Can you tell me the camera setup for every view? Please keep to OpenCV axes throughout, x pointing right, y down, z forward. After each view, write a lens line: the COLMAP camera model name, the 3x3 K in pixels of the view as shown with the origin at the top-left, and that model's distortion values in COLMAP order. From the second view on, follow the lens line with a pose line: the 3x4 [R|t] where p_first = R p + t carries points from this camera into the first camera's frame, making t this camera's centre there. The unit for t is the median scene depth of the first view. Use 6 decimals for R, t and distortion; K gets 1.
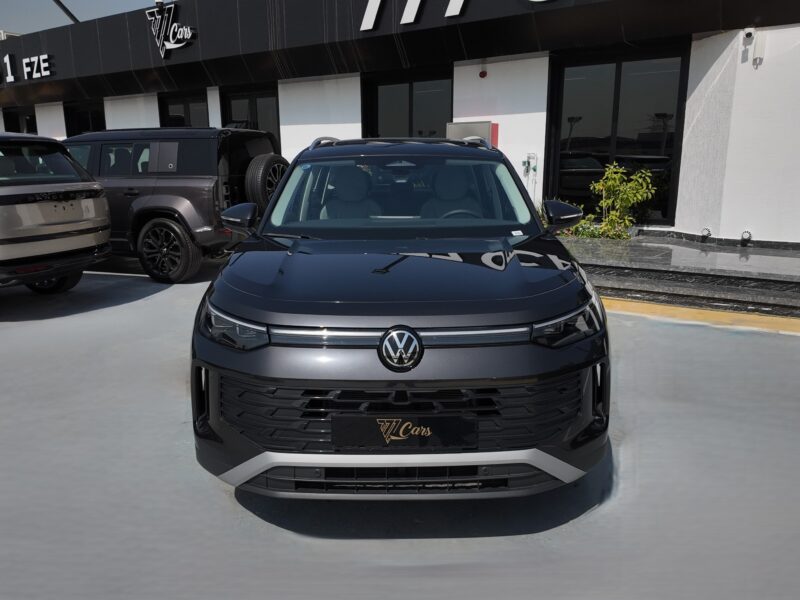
lens RADIAL K [[654.4, 0, 400.0], [0, 654.4, 300.0], [0, 0, 1]] dist [-0.001978, -0.054979]
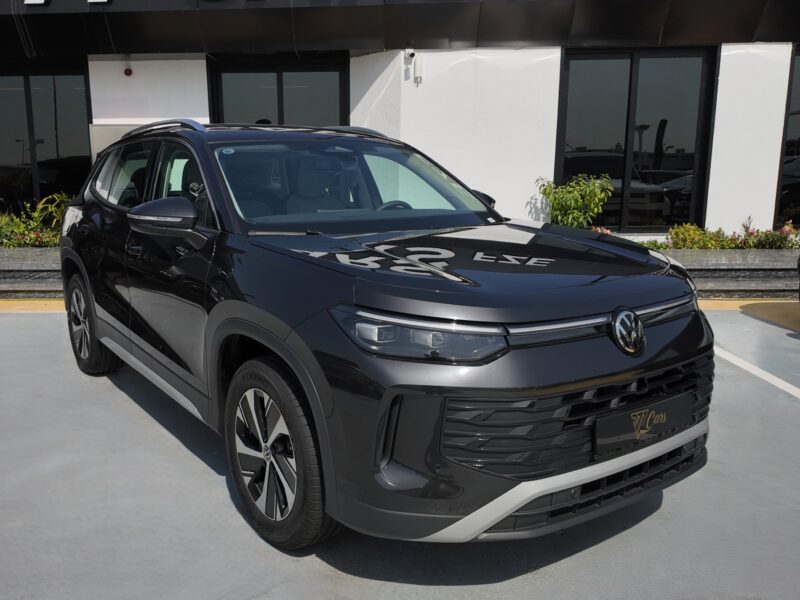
lens RADIAL K [[666.3, 0, 376.9], [0, 666.3, 284.7], [0, 0, 1]] dist [0.113924, -0.197105]
pose [[0.834801, -0.082255, 0.544372, -0.121736], [0.109675, 0.993804, -0.018023, -0.001793], [-0.539516, 0.074749, 0.838650, 0.061713]]
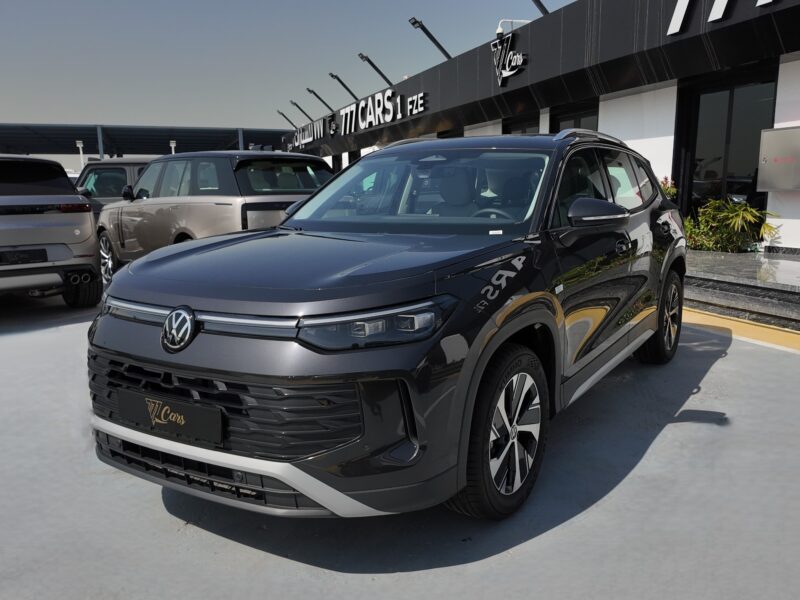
lens RADIAL K [[654.4, 0, 400.0], [0, 654.4, 300.0], [0, 0, 1]] dist [-0.001978, -0.054979]
pose [[0.858217, 0.071083, -0.508341, 0.117649], [-0.089815, 0.995882, -0.012374, 0.002235], [0.505368, 0.056276, 0.861067, 0.052807]]
